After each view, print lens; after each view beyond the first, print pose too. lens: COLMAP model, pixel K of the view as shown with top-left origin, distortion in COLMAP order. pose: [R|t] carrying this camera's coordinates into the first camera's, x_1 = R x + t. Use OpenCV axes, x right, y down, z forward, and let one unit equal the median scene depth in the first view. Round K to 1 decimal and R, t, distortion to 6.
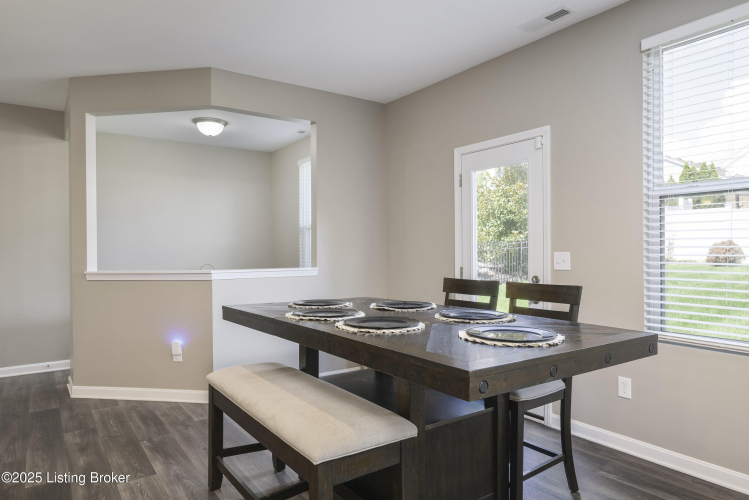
lens RADIAL K [[478.1, 0, 375.4], [0, 478.1, 252.5], [0, 0, 1]] dist [-0.010939, -0.002771]
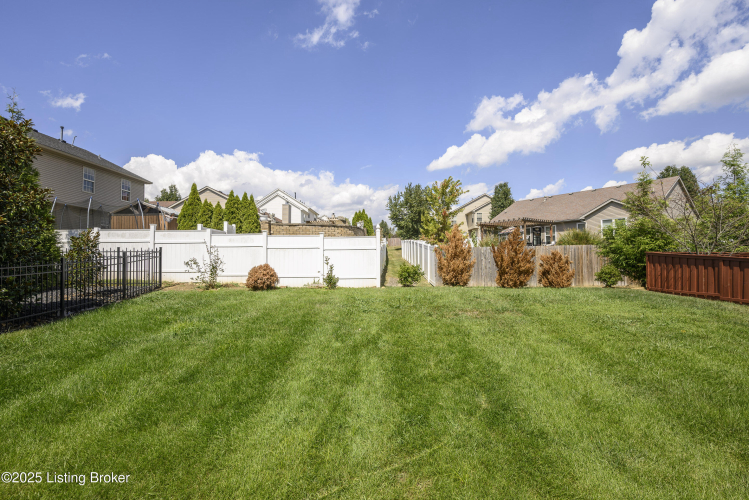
lens RADIAL K [[361.7, 0, 373.8], [0, 361.7, 254.1], [0, 0, 1]] dist [0.000948, 0.000010]
pose [[0.586450, 0.027221, 0.809528, 0.264821], [0.004166, 0.999321, -0.036621, -0.018813], [-0.809975, 0.024849, 0.585938, 0.374659]]
